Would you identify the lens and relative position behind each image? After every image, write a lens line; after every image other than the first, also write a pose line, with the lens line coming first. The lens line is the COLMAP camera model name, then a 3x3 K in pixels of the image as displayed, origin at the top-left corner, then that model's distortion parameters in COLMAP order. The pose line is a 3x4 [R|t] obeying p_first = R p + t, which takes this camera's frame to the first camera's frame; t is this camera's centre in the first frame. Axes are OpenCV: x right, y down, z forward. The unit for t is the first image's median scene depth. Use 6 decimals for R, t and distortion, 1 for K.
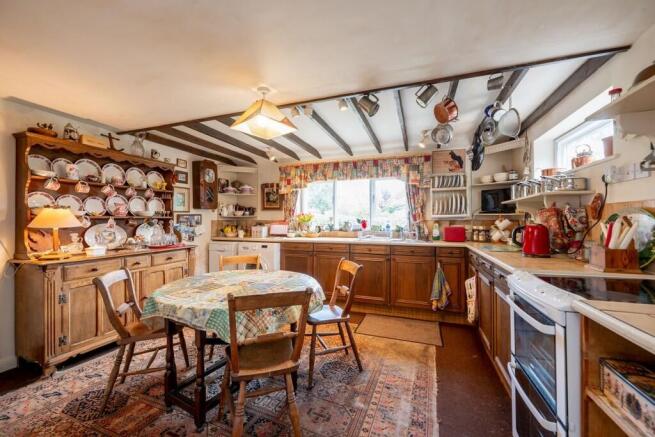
lens RADIAL K [[255.3, 0, 328.1], [0, 255.3, 219.2], [0, 0, 1]] dist [0.000009, -0.000025]
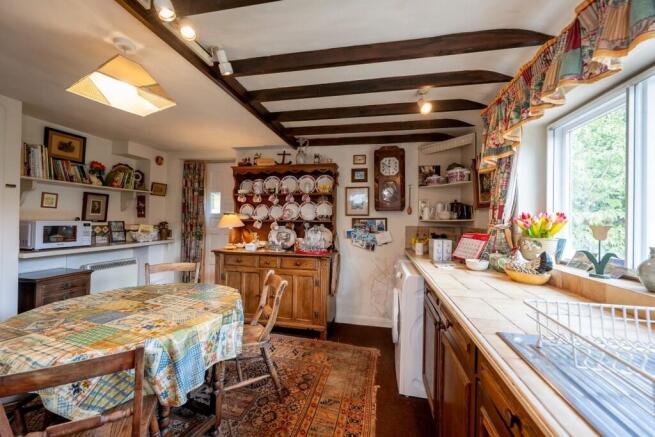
lens RADIAL K [[255.3, 0, 328.6], [0, 255.3, 217.3], [0, 0, 1]] dist [0.000009, -0.000025]
pose [[0.135335, -0.006150, -0.990781, 0.271944], [-0.016437, 0.999829, -0.008451, -0.012249], [0.990664, 0.017429, 0.135211, 0.771431]]
